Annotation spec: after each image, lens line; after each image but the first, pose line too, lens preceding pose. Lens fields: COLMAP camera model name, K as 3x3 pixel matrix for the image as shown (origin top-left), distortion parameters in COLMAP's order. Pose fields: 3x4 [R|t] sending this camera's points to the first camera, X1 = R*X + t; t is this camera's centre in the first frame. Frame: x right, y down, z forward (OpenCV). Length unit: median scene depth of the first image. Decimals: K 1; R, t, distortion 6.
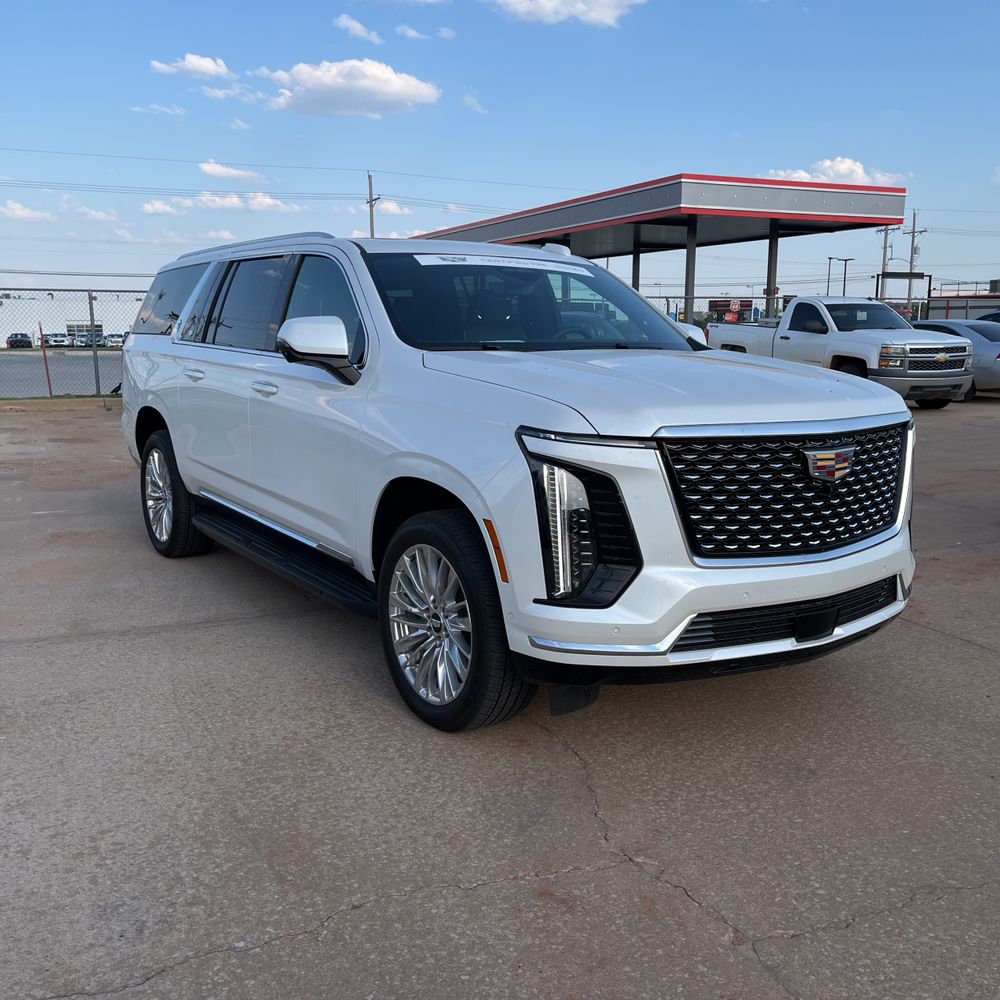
lens RADIAL K [[1017.5, 0, 499.1], [0, 1017.5, 518.4], [0, 0, 1]] dist [0.046196, -0.005898]
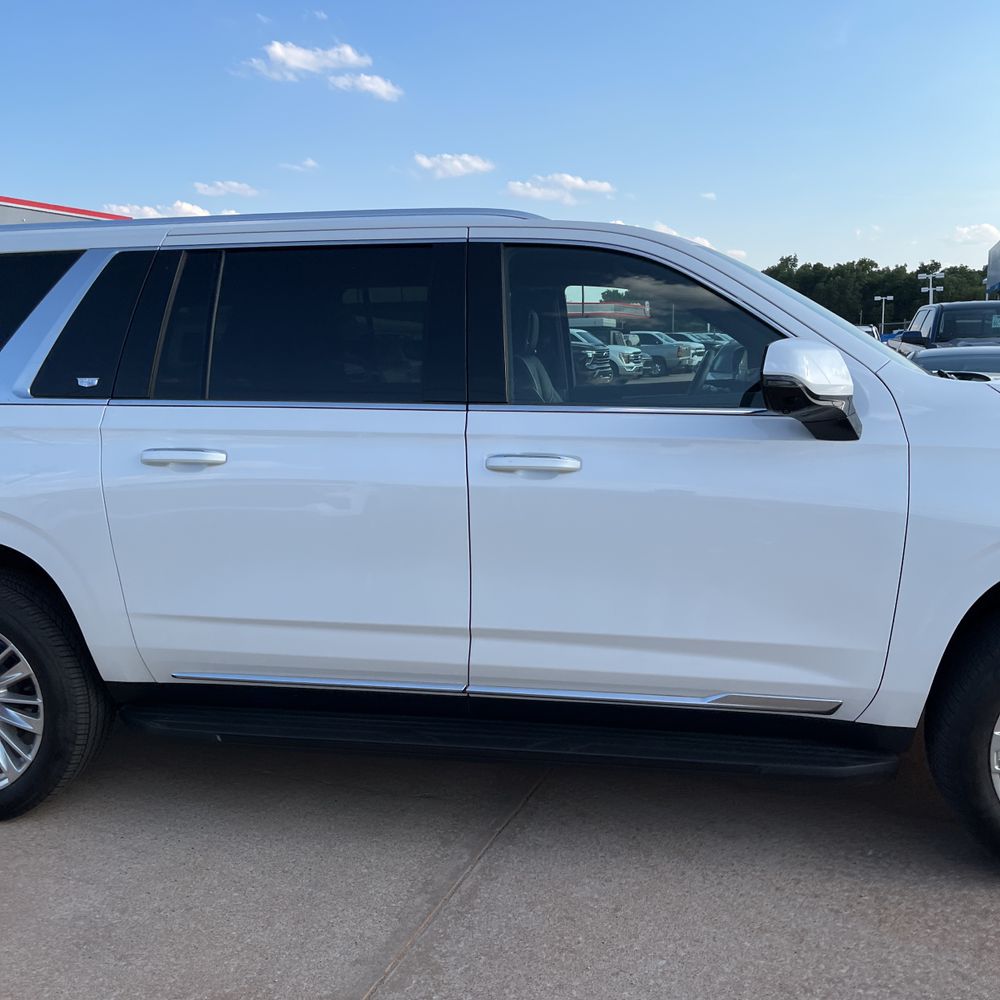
lens RADIAL K [[1022.8, 0, 501.7], [0, 1022.8, 510.9], [0, 0, 1]] dist [0.041812, -0.032305]
pose [[0.696033, -0.131781, 0.705813, -0.805437], [0.158371, 0.986980, 0.028100, -0.145996], [-0.700326, 0.092222, 0.707841, 0.725968]]
